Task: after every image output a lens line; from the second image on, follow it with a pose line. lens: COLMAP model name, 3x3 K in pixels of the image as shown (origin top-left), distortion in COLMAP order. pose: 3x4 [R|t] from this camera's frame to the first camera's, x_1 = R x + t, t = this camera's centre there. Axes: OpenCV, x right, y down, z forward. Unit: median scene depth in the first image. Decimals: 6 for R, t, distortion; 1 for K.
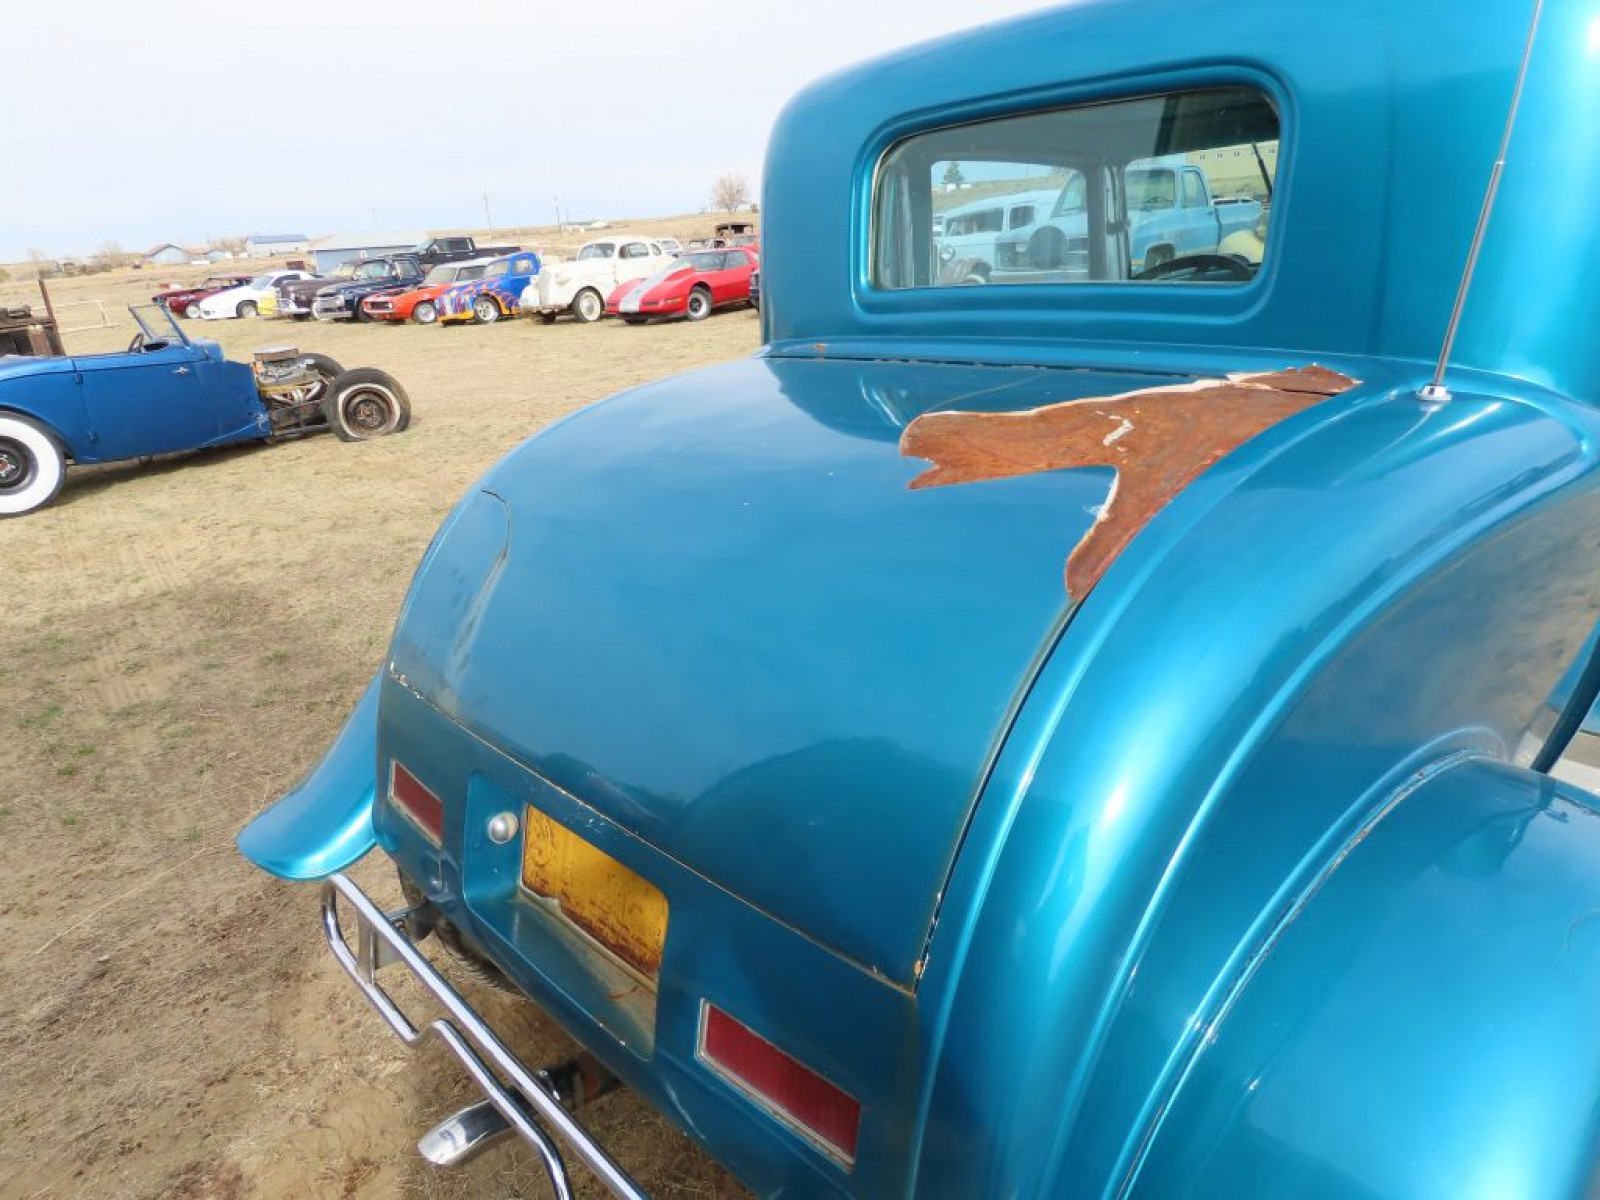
lens RADIAL K [[1011.4, 0, 797.0], [0, 1011.4, 600.8], [0, 0, 1]] dist [-0.005399, 0.000096]
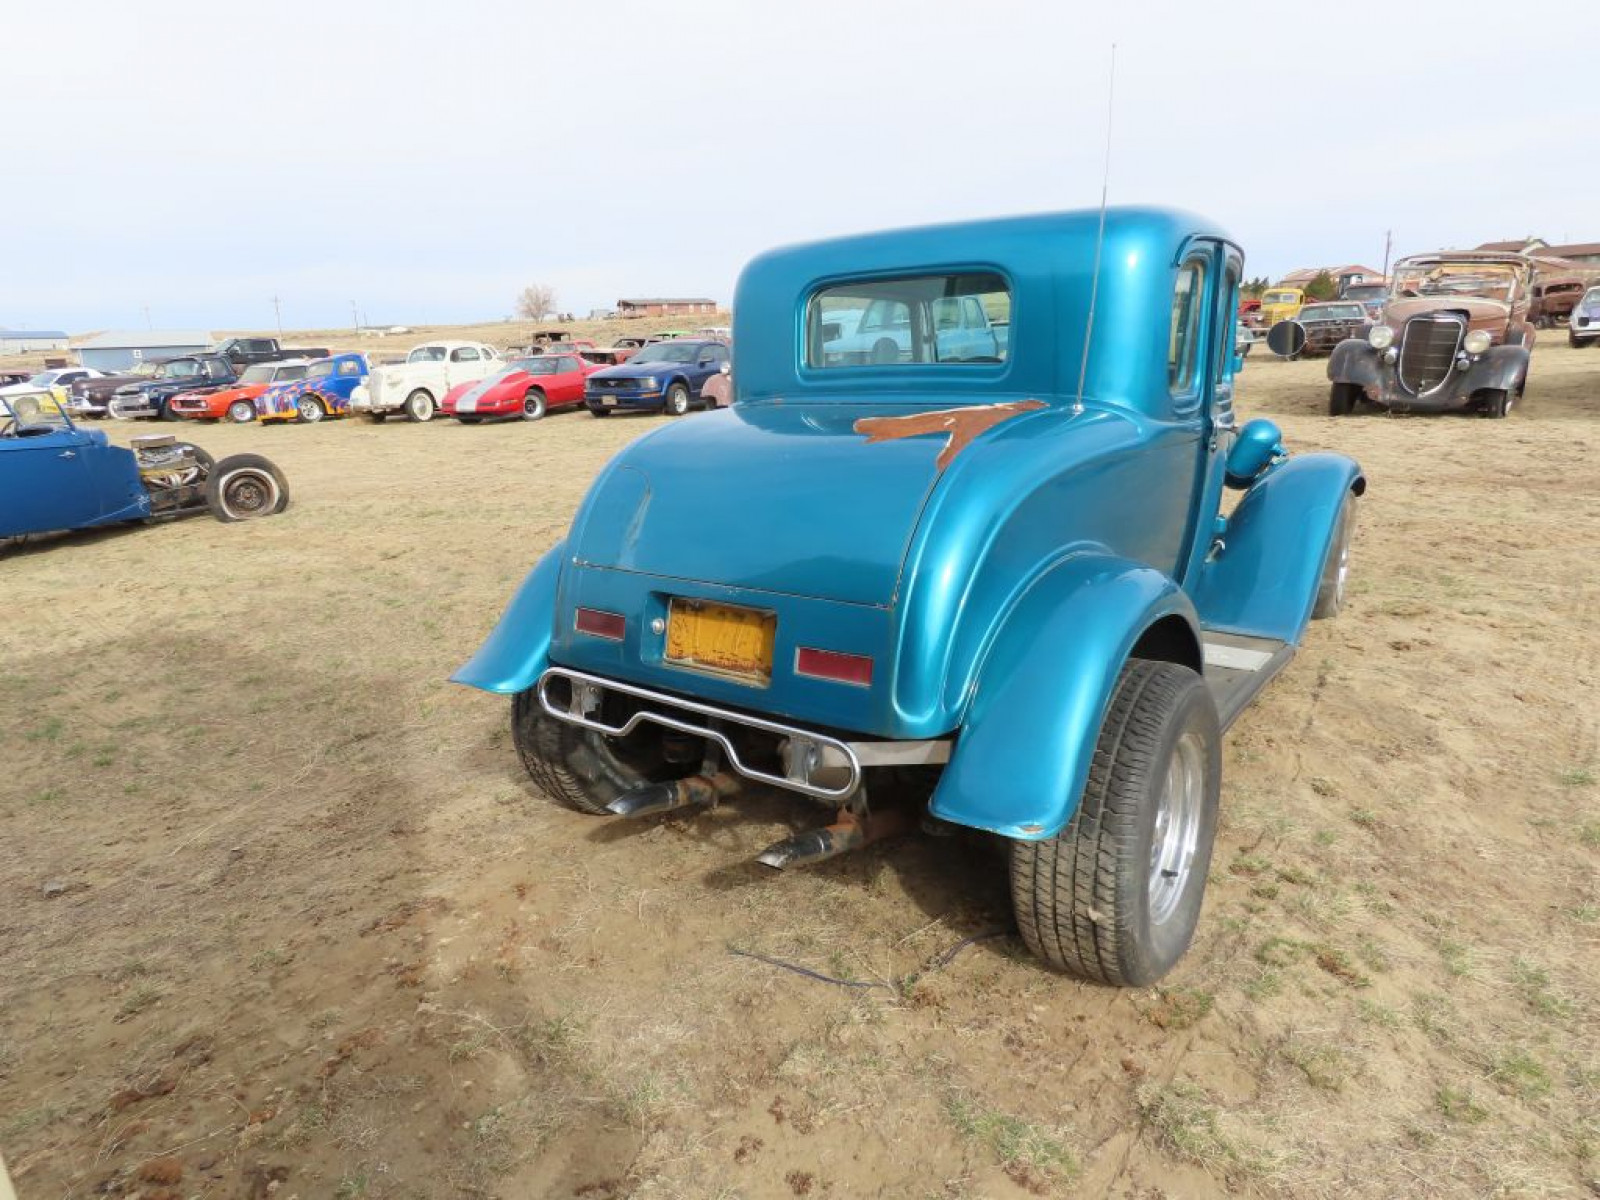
lens RADIAL K [[1006.9, 0, 800.0], [0, 1006.9, 600.0], [0, 0, 1]] dist [-0.002160, -0.003702]
pose [[0.982739, -0.023552, 0.183491, -0.050690], [0.041926, 0.994410, -0.096908, 0.050376], [-0.180183, 0.102928, 0.978233, -0.129247]]
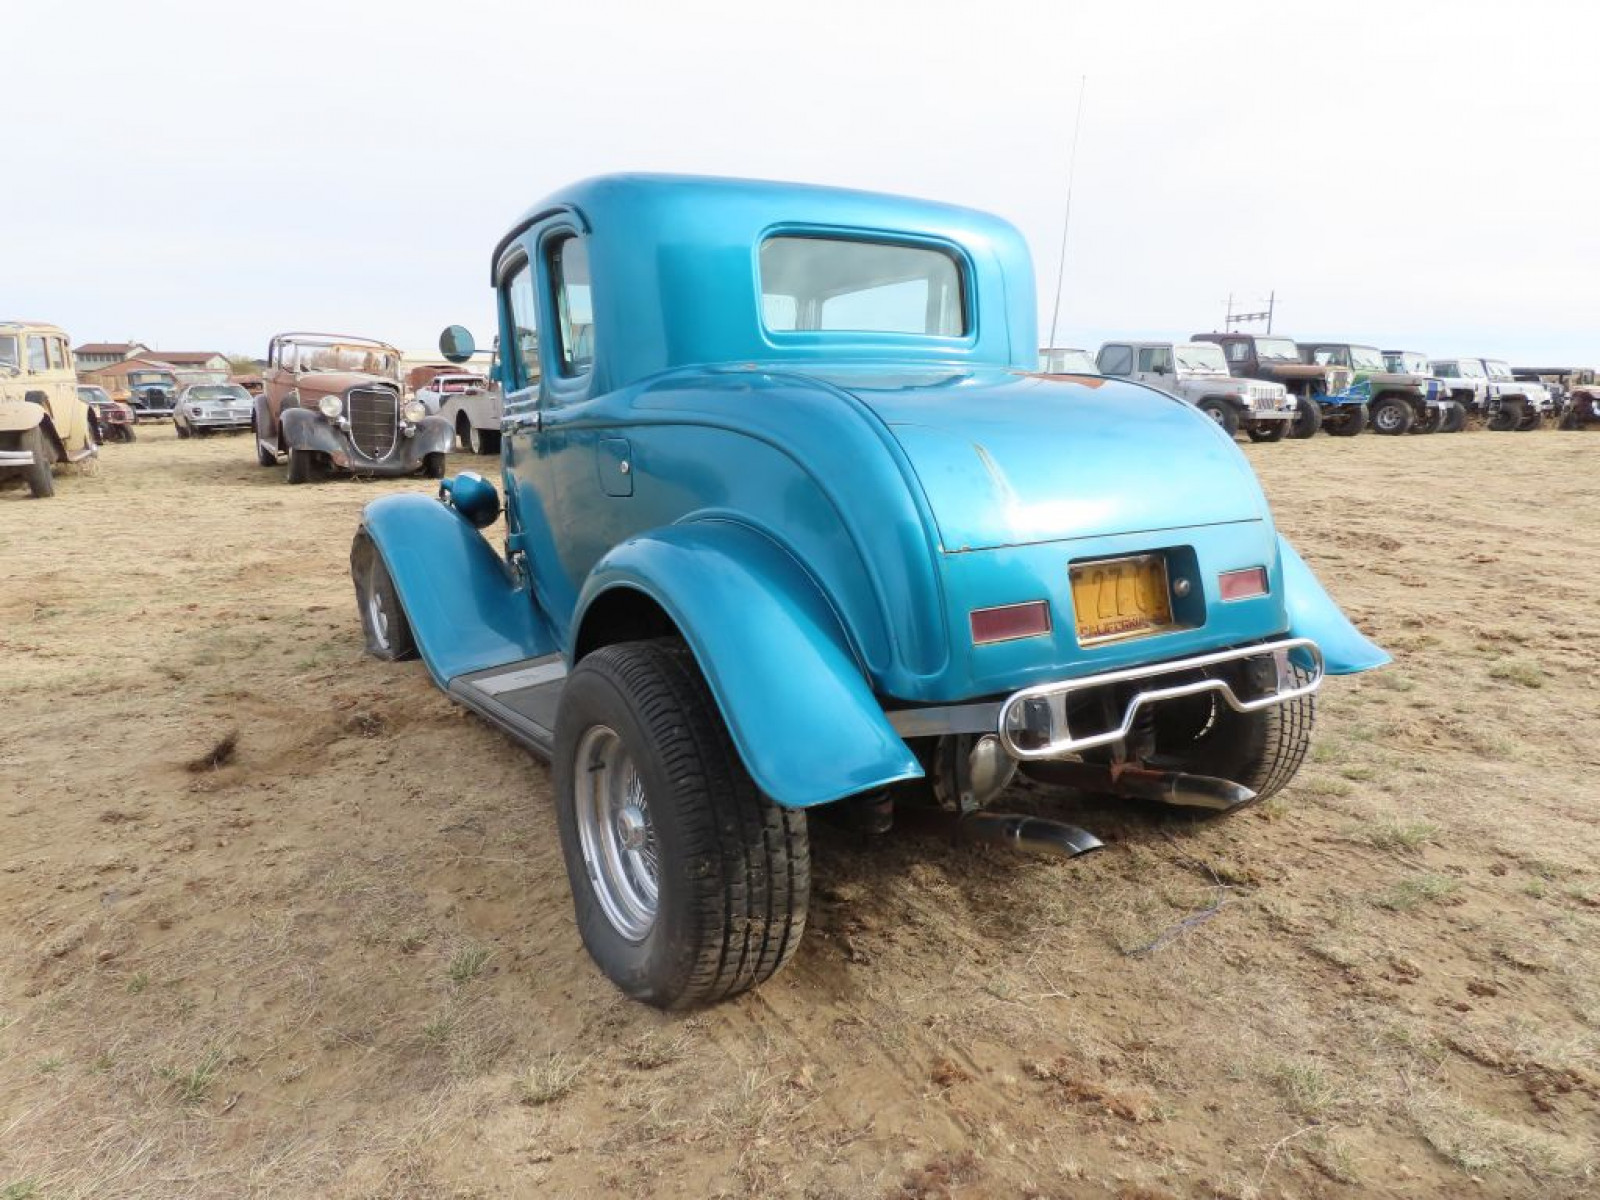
lens RADIAL K [[1011.7, 0, 807.6], [0, 1011.7, 605.1], [0, 0, 1]] dist [-0.005297, -0.002359]
pose [[0.187275, -0.127966, 0.973937, -0.260145], [0.327047, 0.943036, 0.061019, -0.001613], [-0.926266, 0.307096, 0.218458, 0.141661]]
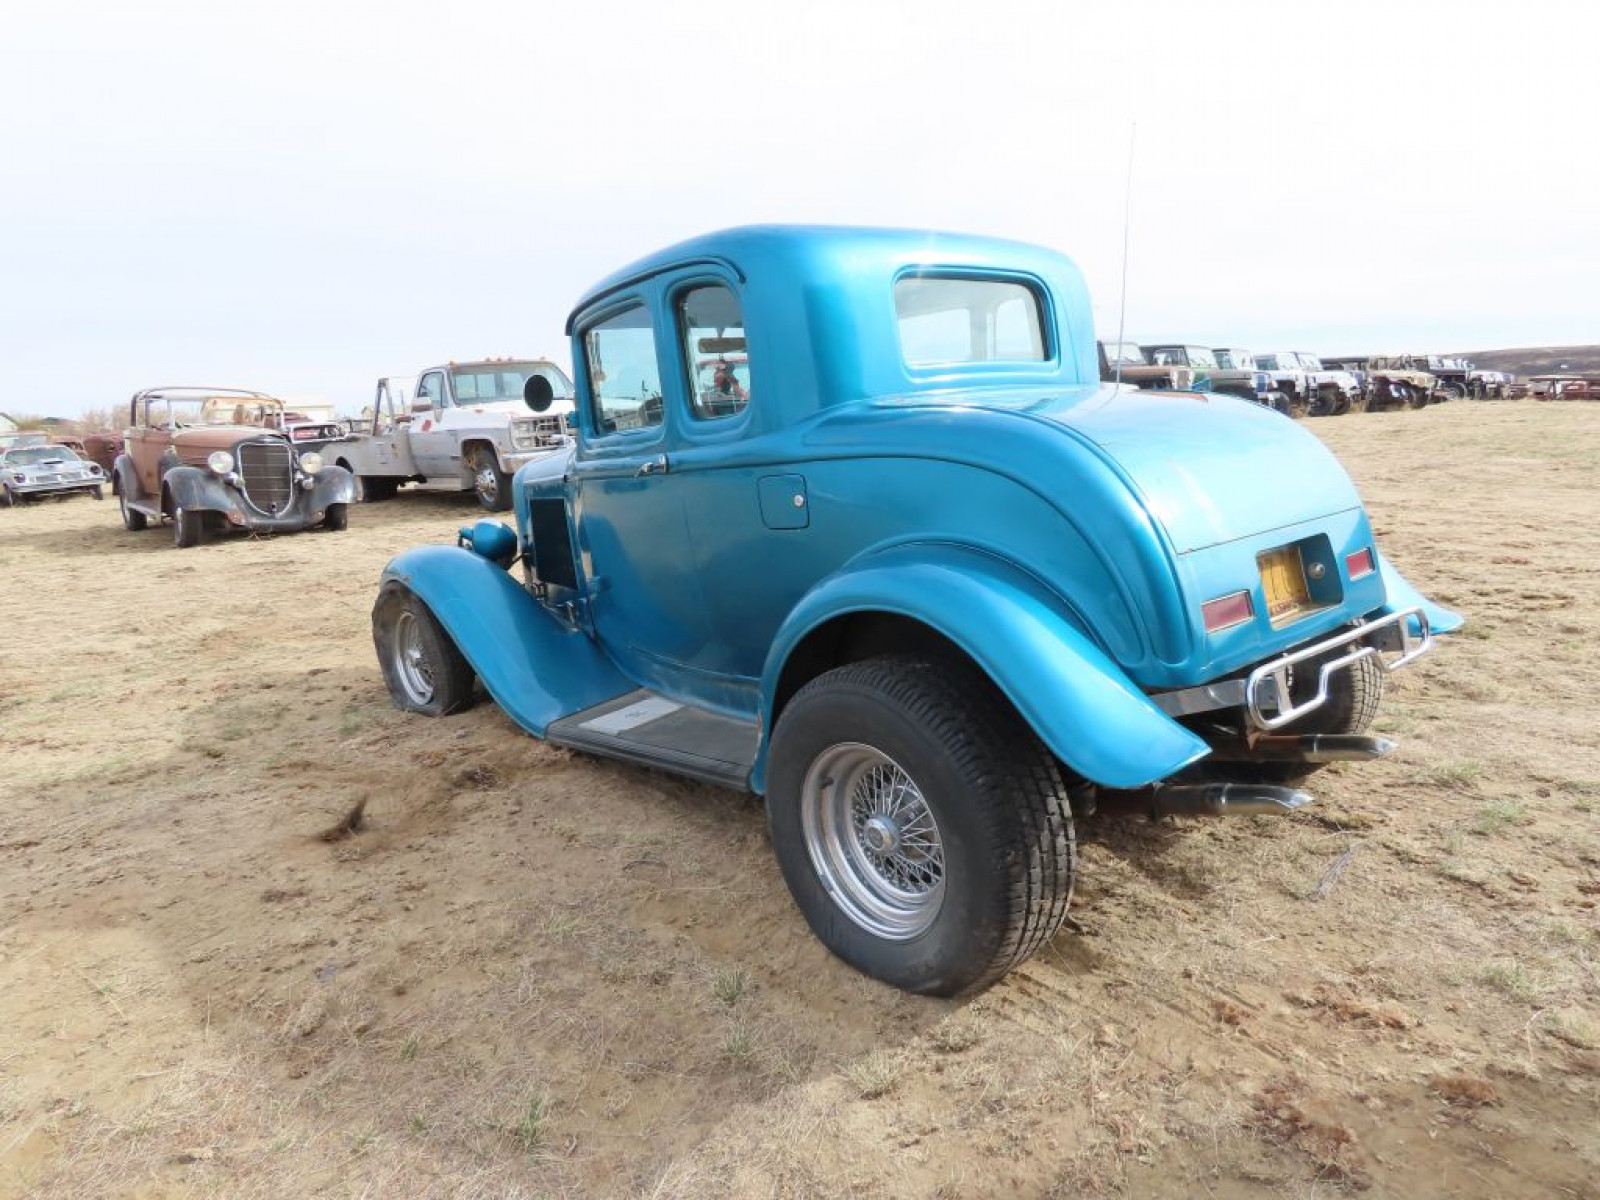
lens RADIAL K [[1011.7, 0, 807.6], [0, 1011.7, 605.1], [0, 0, 1]] dist [-0.005297, -0.002359]
pose [[0.039497, -0.117781, 0.992254, -0.287665], [0.396020, 0.913553, 0.092676, -0.033399], [-0.917392, 0.389292, 0.082726, 0.217849]]
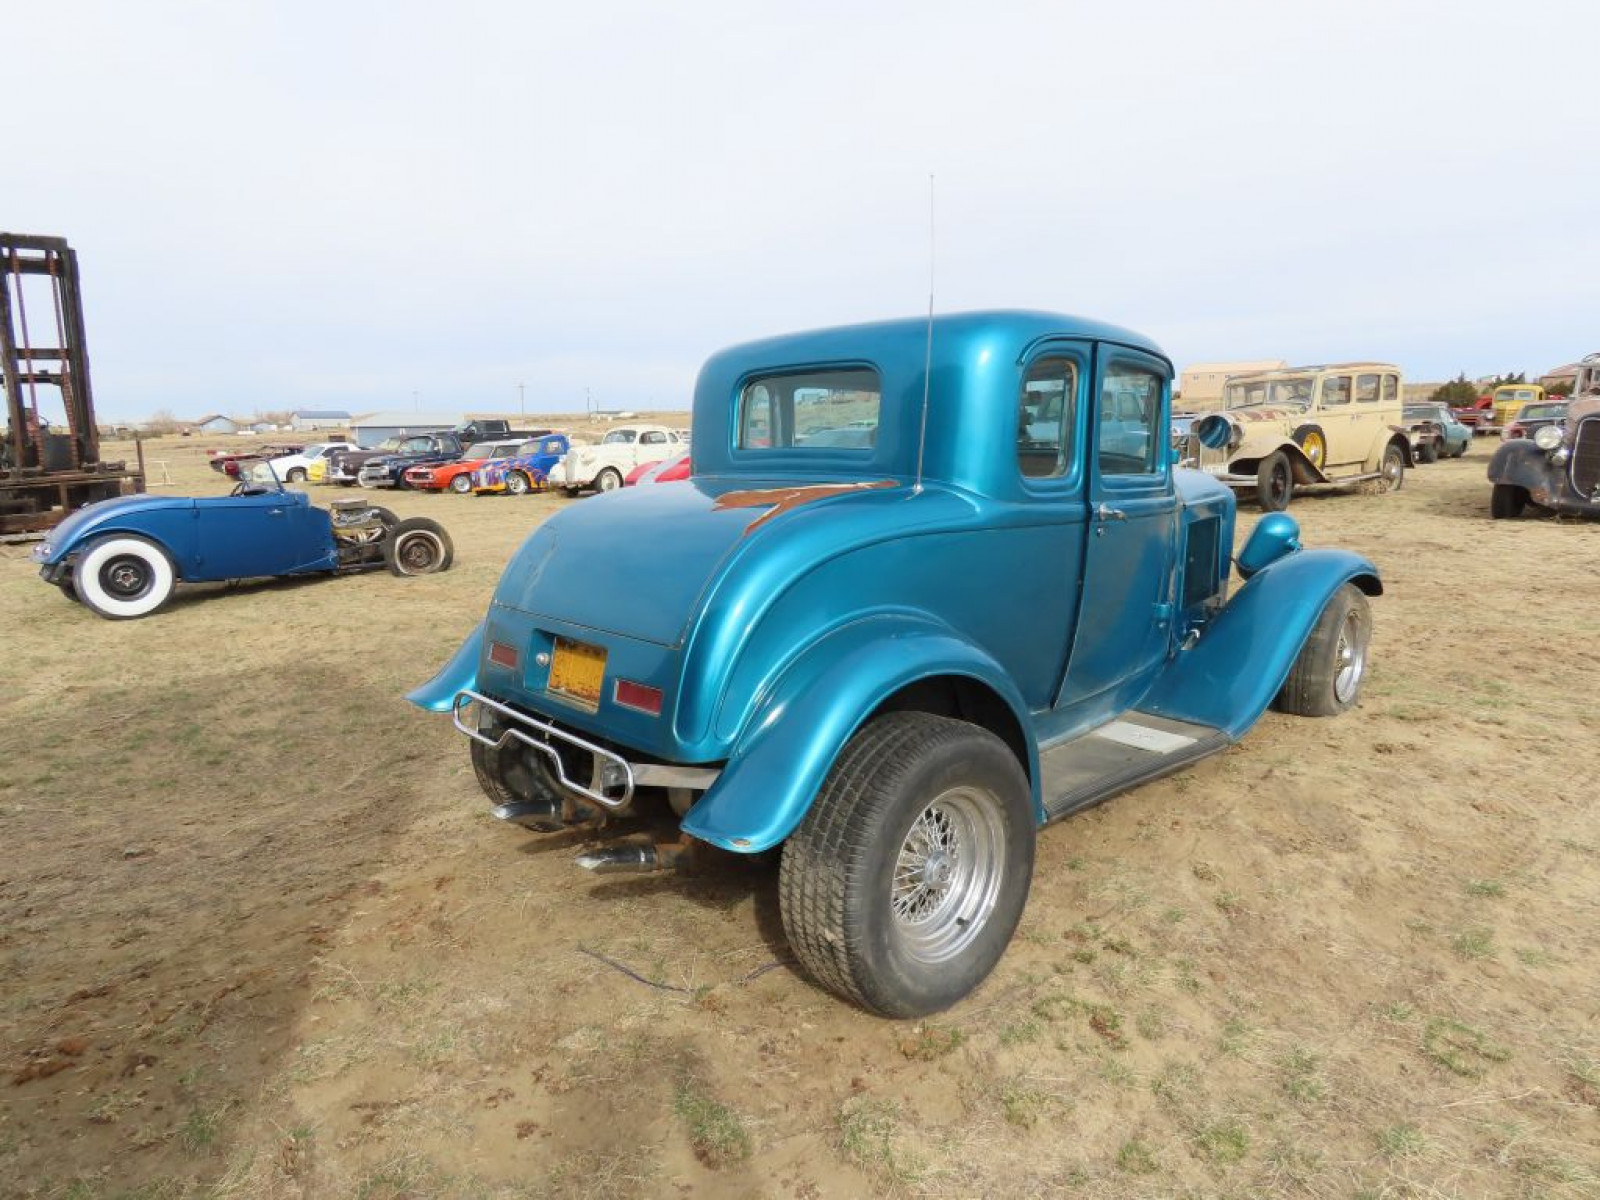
lens RADIAL K [[1003.8, 0, 794.6], [0, 1003.8, 599.4], [0, 0, 1]] dist [-0.004017, 0.000488]
pose [[0.999023, 0.042878, -0.010662, 0.040672], [-0.044098, 0.982649, -0.180156, 0.064063], [0.002752, 0.180450, 0.983580, -0.171734]]
